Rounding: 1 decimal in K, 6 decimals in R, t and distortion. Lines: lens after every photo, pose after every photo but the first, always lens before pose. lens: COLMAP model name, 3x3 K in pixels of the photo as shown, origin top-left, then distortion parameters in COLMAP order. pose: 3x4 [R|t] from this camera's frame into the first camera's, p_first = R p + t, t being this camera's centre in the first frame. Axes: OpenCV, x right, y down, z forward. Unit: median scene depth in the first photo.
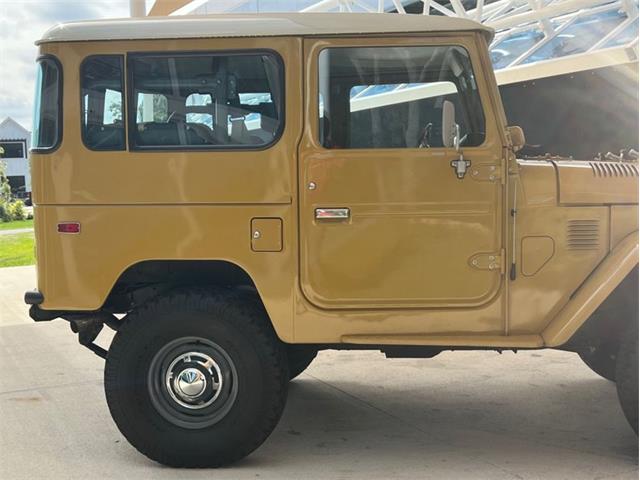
lens RADIAL K [[846.2, 0, 320.0], [0, 846.2, 240.0], [0, 0, 1]] dist [0.203074, -0.657853]
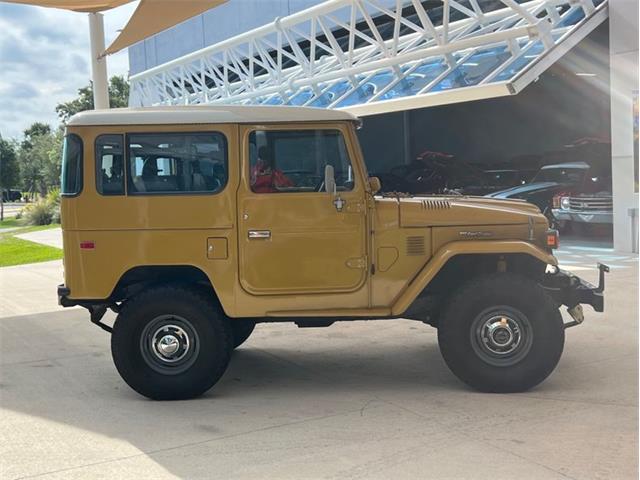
lens RADIAL K [[846.2, 0, 320.0], [0, 846.2, 240.0], [0, 0, 1]] dist [0.203074, -0.657853]
pose [[0.998036, -0.013785, 0.061101, 0.029205], [0.013446, 0.999892, 0.005969, -0.026822], [-0.061177, -0.005136, 0.998114, -0.547100]]
